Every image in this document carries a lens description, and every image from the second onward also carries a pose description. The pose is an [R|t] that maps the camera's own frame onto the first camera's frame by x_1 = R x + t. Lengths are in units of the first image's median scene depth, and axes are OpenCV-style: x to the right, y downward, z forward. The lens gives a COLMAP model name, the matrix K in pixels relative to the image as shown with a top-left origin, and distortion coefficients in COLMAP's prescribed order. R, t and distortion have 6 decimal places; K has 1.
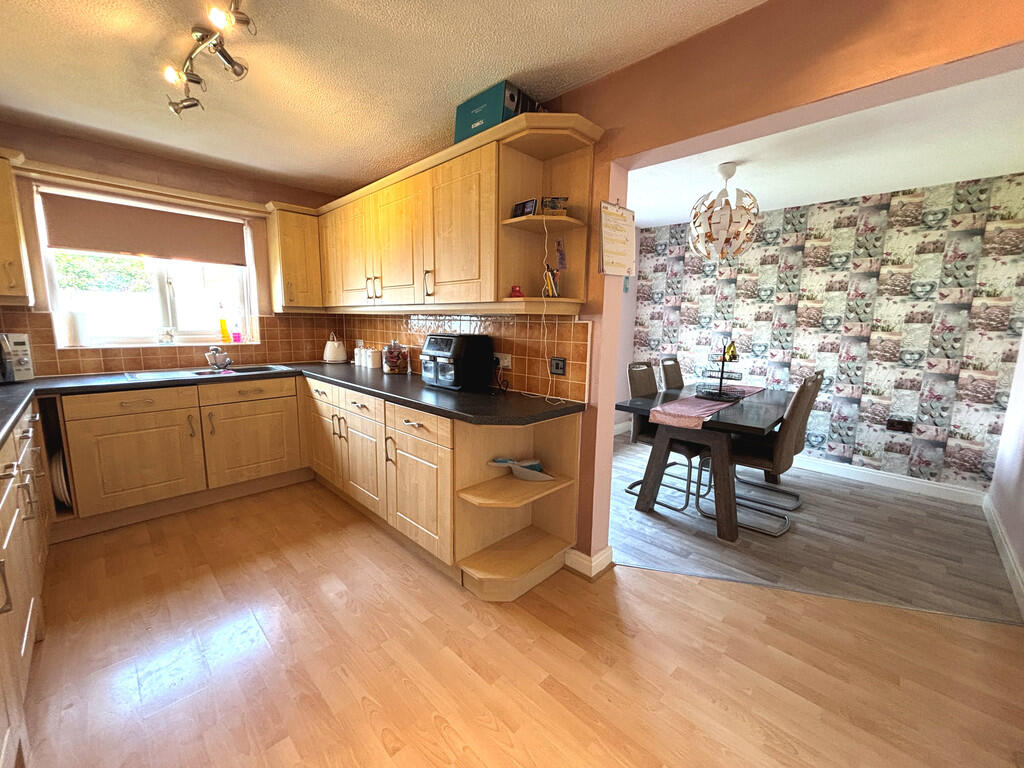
lens RADIAL K [[412.4, 0, 510.1], [0, 412.4, 381.2], [0, 0, 1]] dist [0.007630, -0.004423]
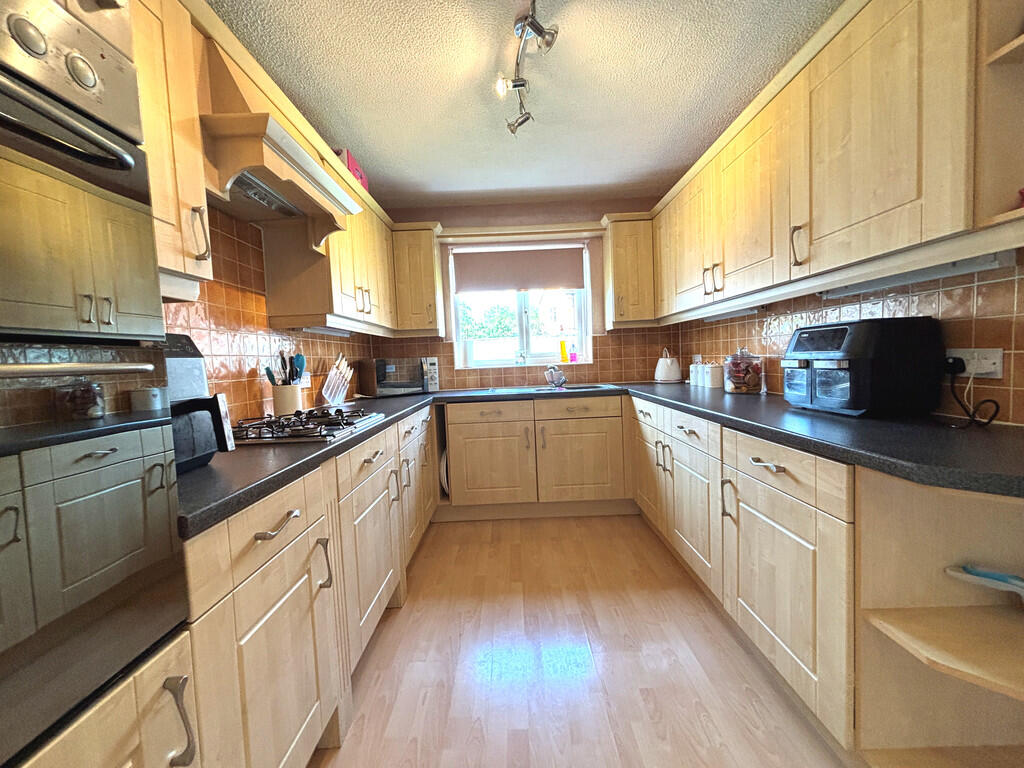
lens RADIAL K [[412.4, 0, 510.1], [0, 412.4, 381.2], [0, 0, 1]] dist [0.007630, -0.004423]
pose [[0.698222, -0.006811, -0.715849, -0.061886], [-0.050123, 0.997036, -0.058374, 0.034750], [0.714125, 0.076639, 0.695811, 0.293888]]
